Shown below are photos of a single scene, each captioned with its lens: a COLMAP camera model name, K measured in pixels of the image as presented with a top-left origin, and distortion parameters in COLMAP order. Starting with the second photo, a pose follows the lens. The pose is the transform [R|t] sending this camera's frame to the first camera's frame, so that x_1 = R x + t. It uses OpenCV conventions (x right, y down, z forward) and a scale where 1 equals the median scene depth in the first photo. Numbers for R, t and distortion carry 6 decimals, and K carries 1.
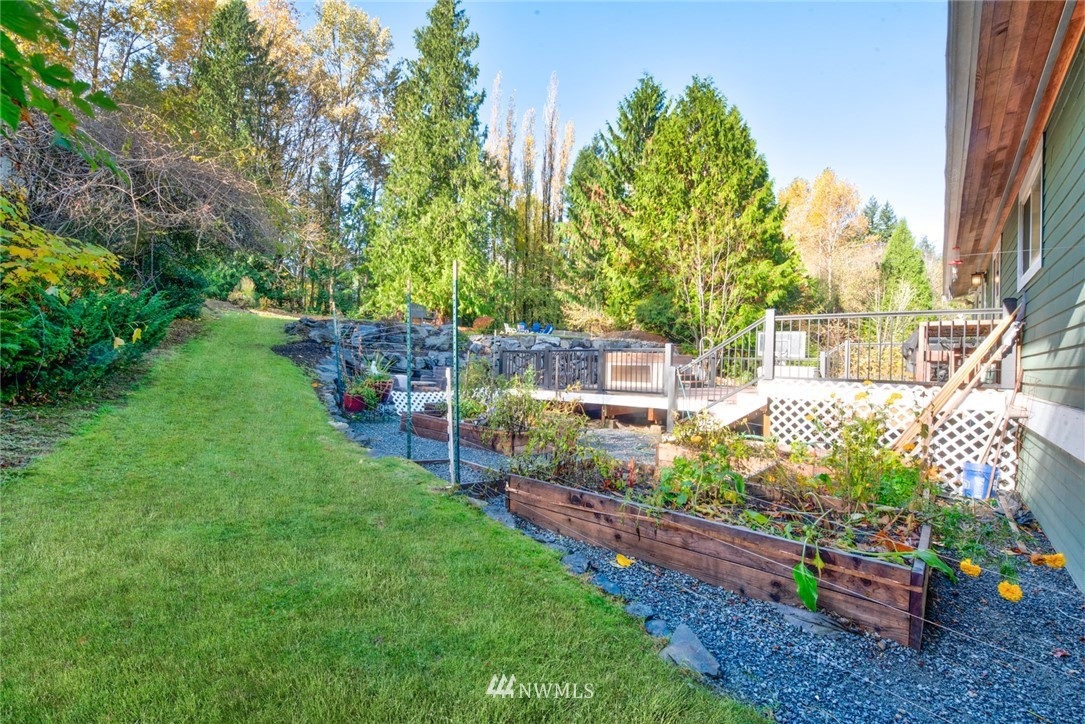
lens RADIAL K [[500.3, 0, 545.3], [0, 500.3, 375.7], [0, 0, 1]] dist [-0.020566, 0.000252]
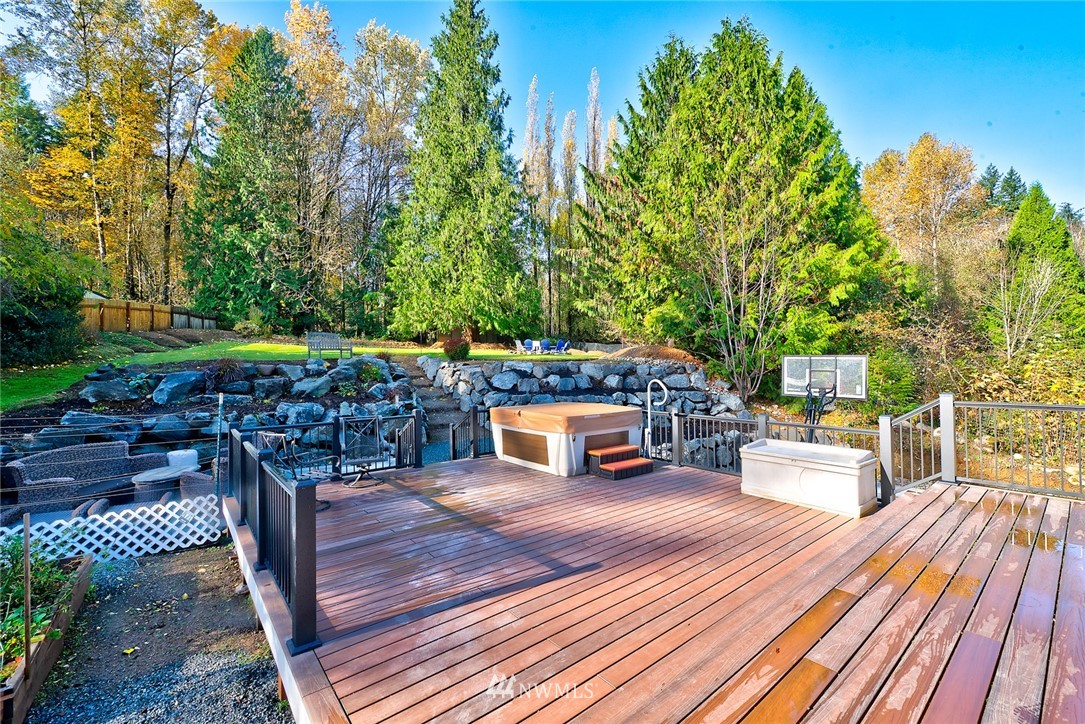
lens RADIAL K [[466.2, 0, 540.7], [0, 466.2, 370.9], [0, 0, 1]] dist [0.002642, 0.000265]
pose [[0.981613, -0.029828, -0.188535, 0.103528], [0.026834, 0.999470, -0.018410, -0.029204], [0.188984, 0.013012, 0.981894, 0.166574]]
